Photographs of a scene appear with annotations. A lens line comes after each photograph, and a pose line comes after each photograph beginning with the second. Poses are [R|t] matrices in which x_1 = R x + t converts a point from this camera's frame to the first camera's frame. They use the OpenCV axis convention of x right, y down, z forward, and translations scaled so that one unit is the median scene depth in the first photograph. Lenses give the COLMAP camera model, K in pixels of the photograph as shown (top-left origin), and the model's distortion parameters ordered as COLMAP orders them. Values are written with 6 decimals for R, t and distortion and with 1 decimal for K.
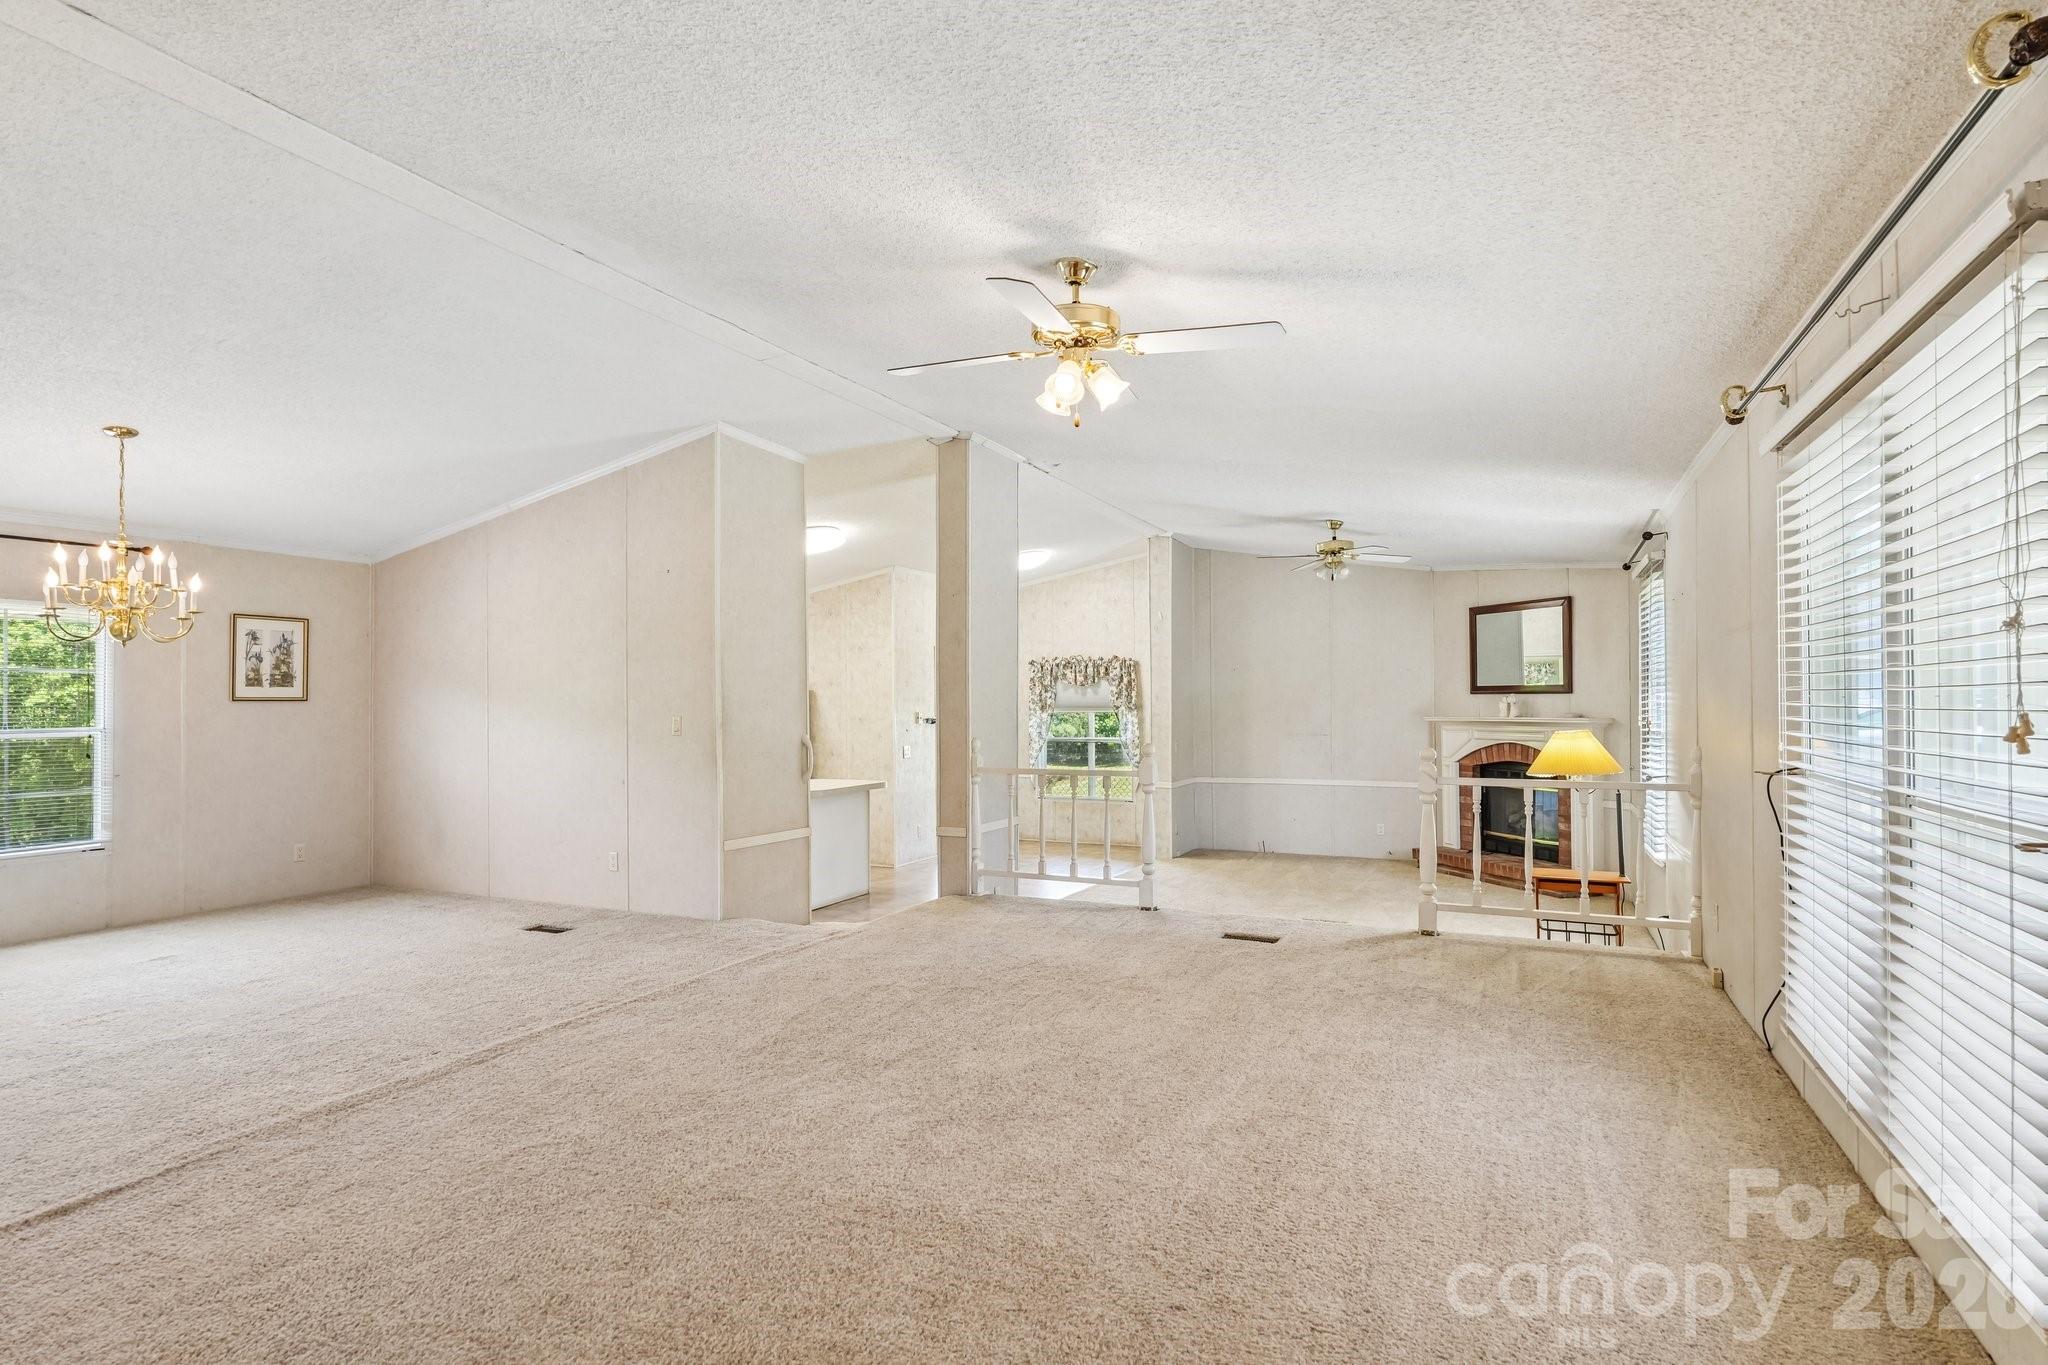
lens RADIAL K [[1011.2, 0, 1024.0], [0, 1011.2, 682.5], [0, 0, 1]] dist [0.001088, 0.001051]
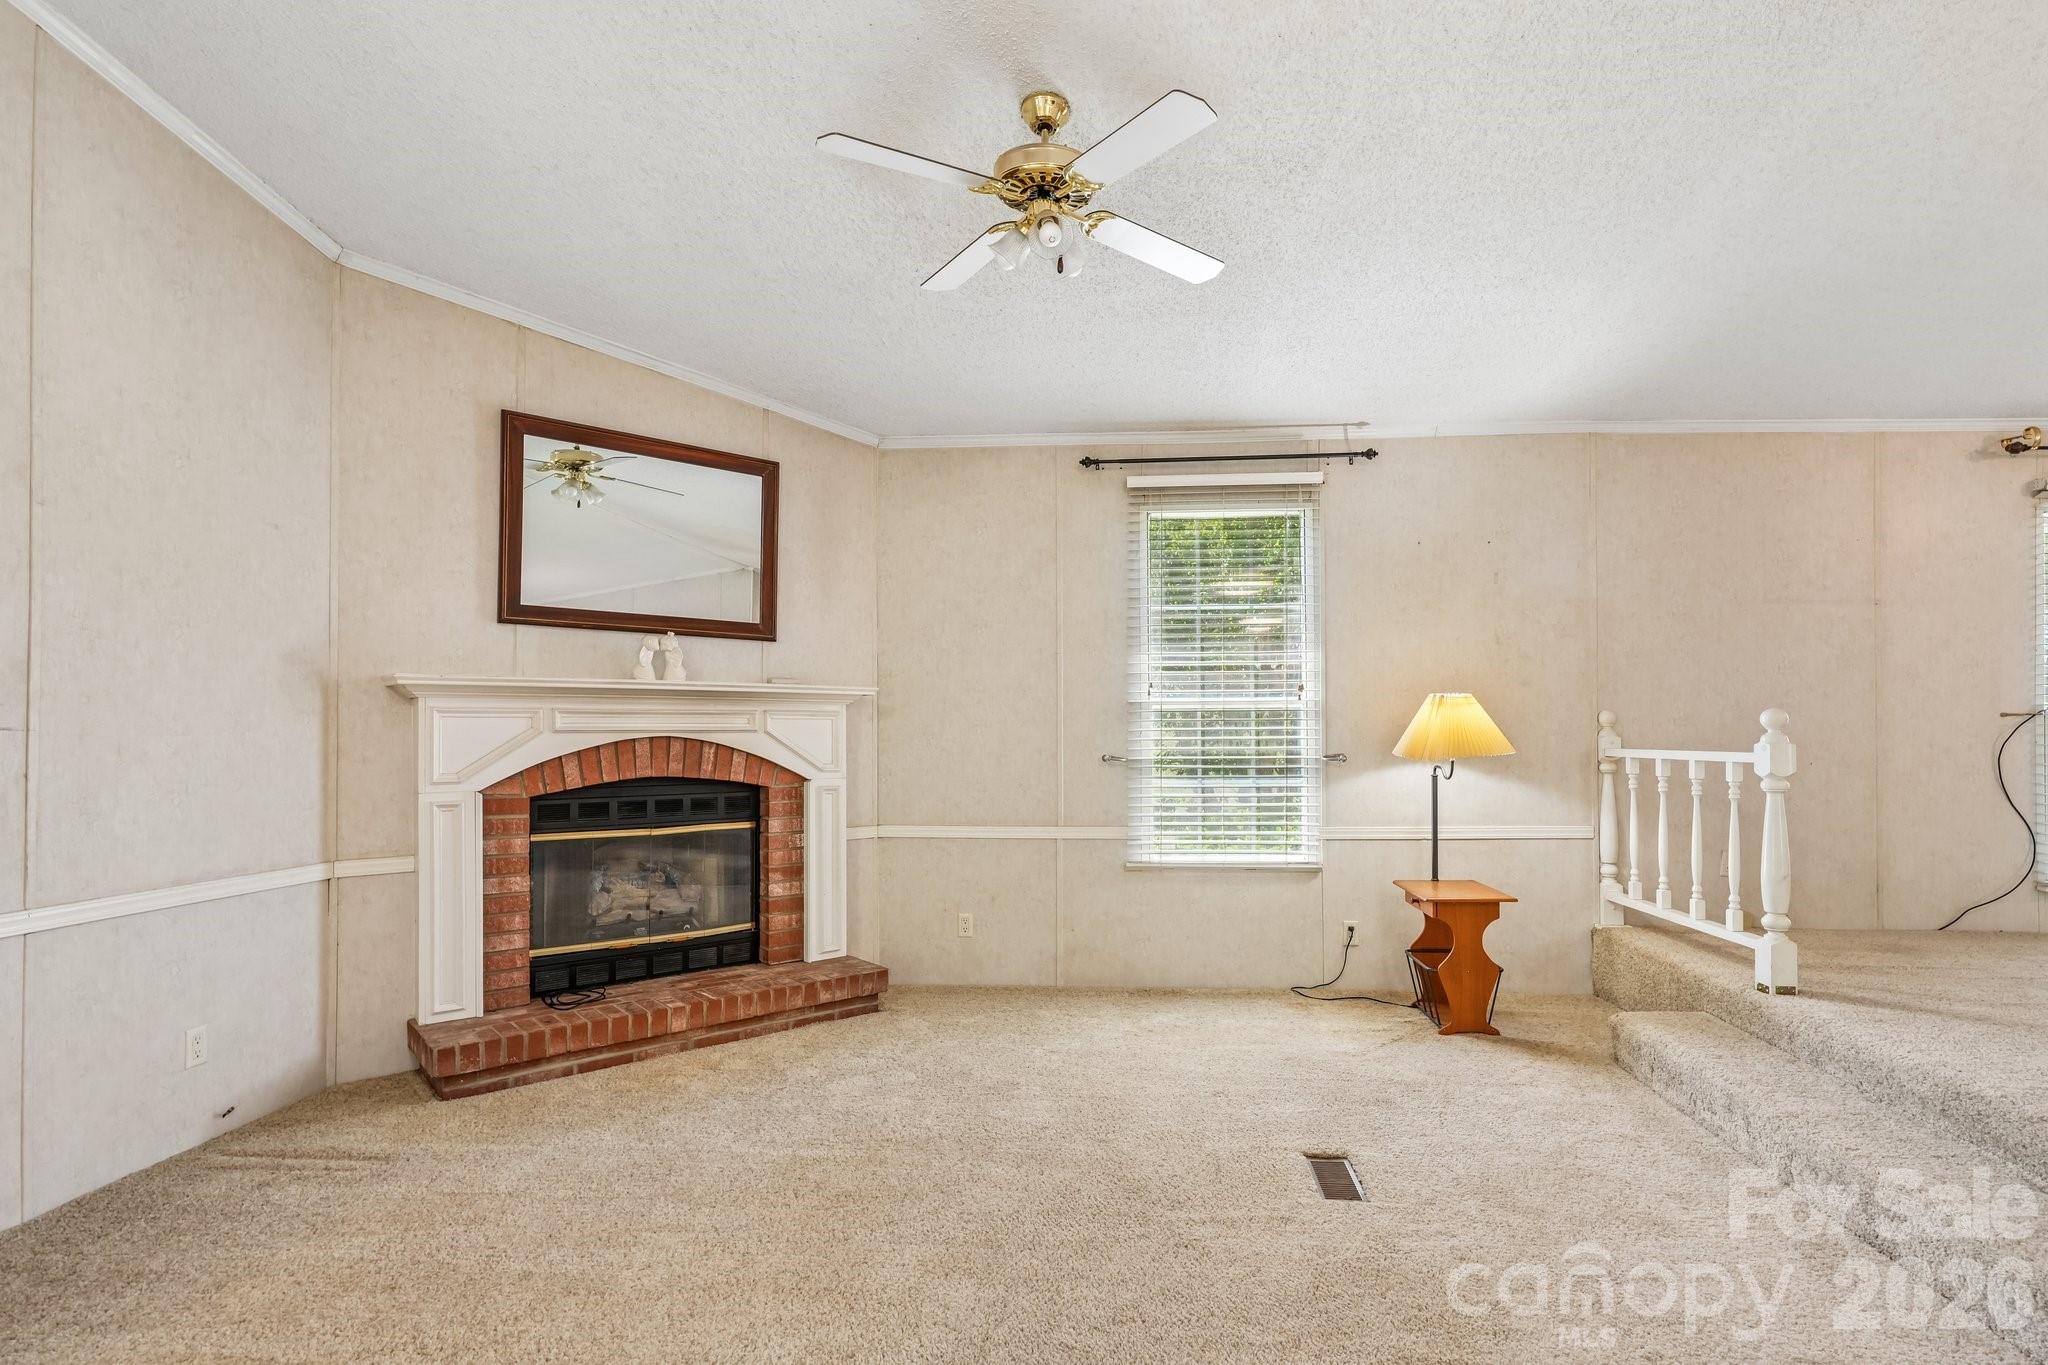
lens RADIAL K [[1025.3, 0, 1062.6], [0, 1025.3, 721.7], [0, 0, 1]] dist [-0.001116, -0.000096]
pose [[-0.375960, 0.009844, 0.926584, -0.026744], [-0.023325, 0.999526, -0.020083, 0.061304], [-0.926342, -0.029163, -0.375552, 1.070512]]
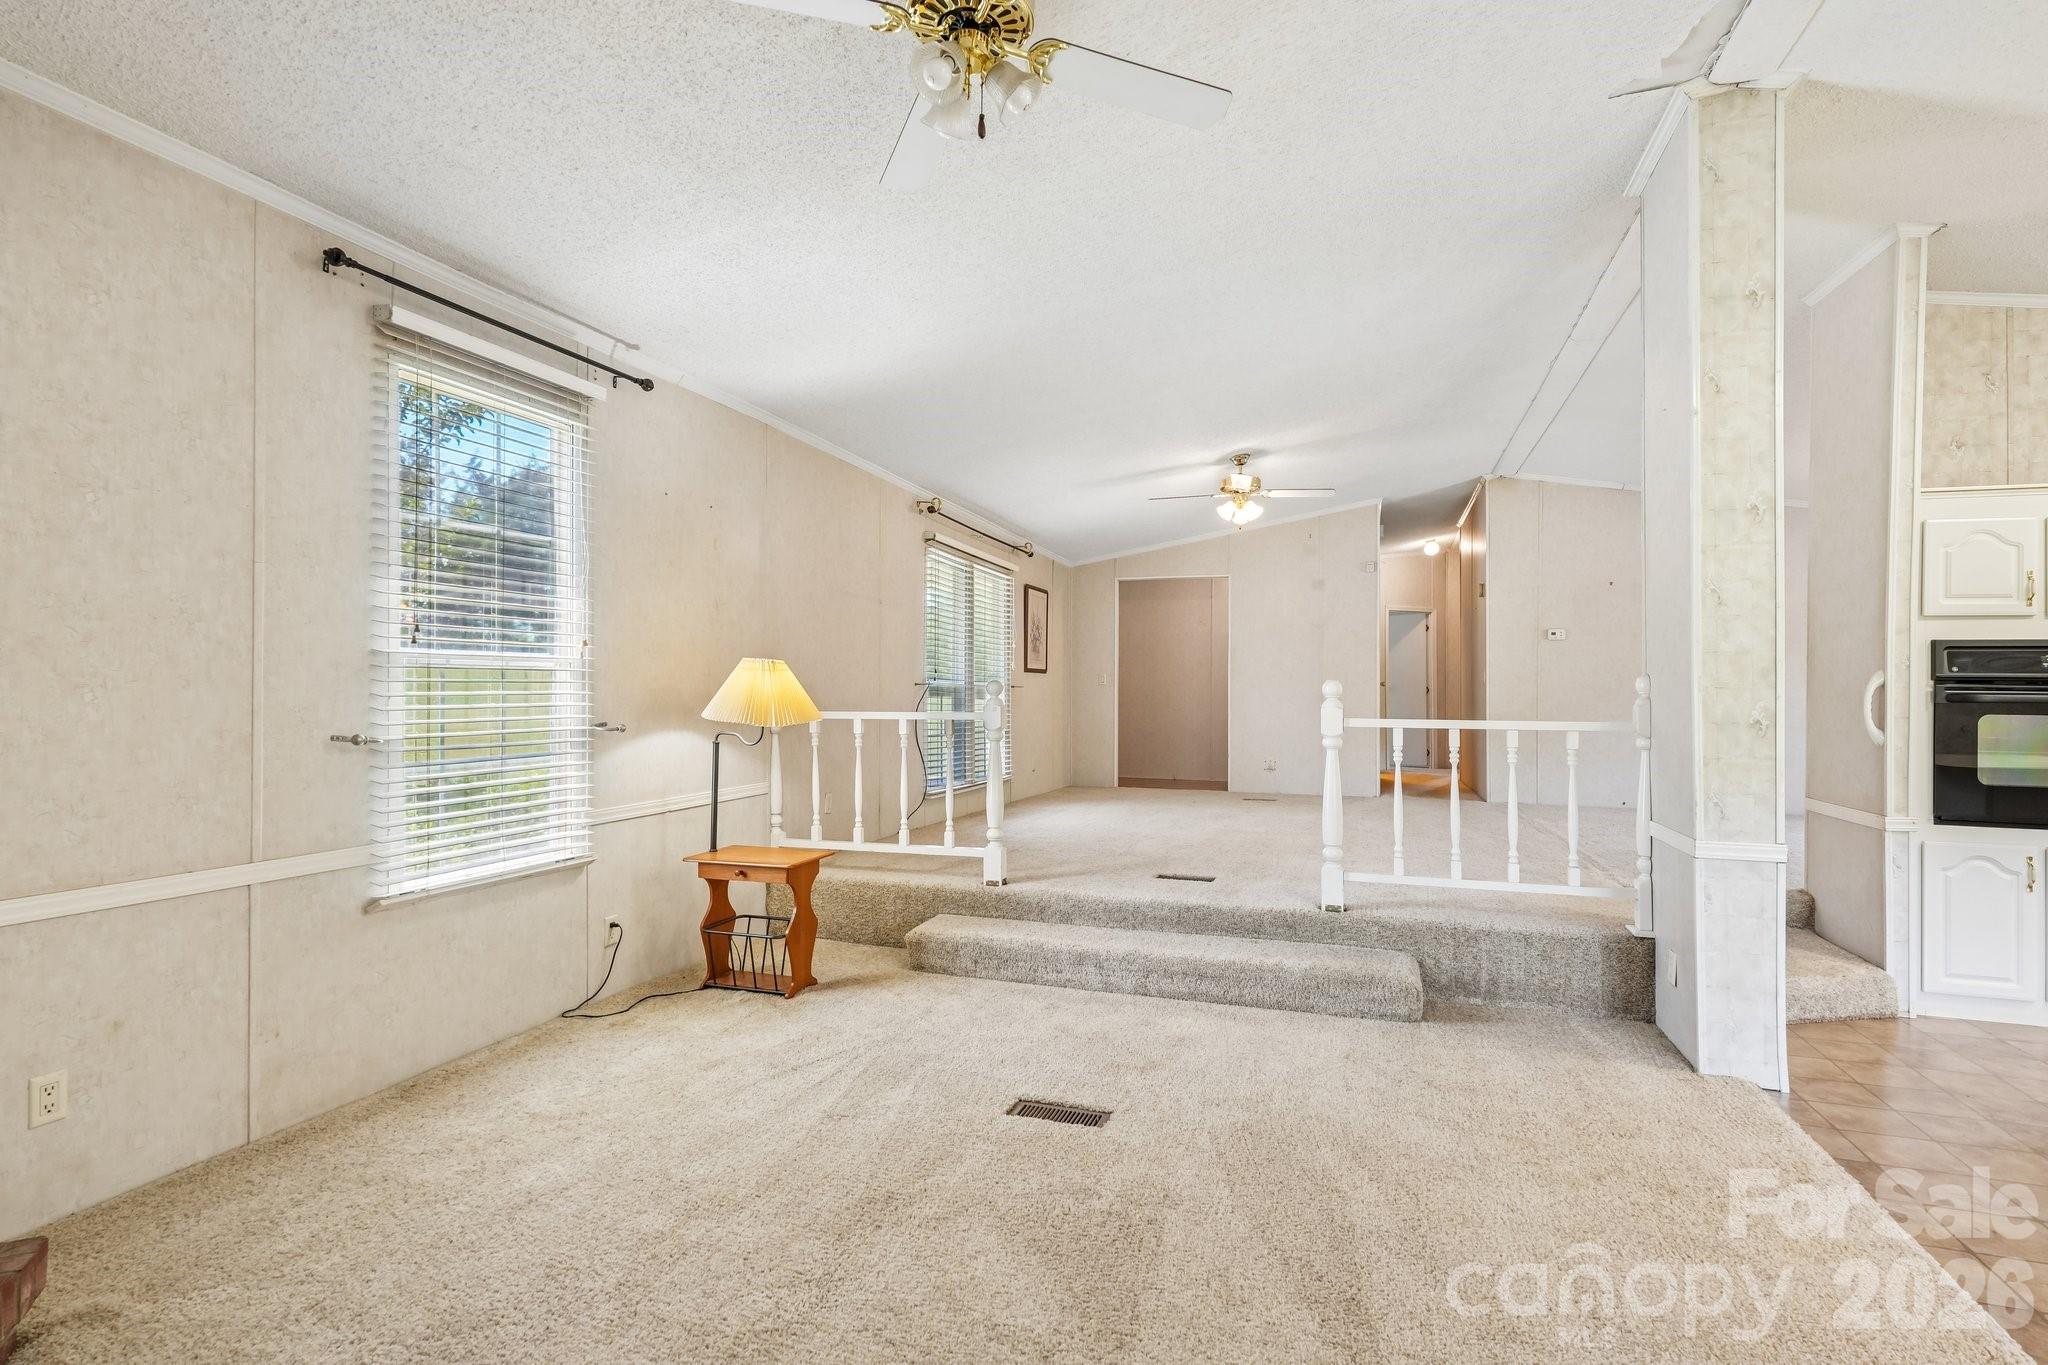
lens RADIAL K [[1011.2, 0, 1024.0], [0, 1011.2, 682.5], [0, 0, 1]] dist [0.001088, 0.001051]
pose [[-0.992544, -0.003047, -0.121851, 0.309393], [0.001303, 0.999365, -0.035596, 0.062508], [0.121882, -0.035490, -0.991910, 1.215348]]
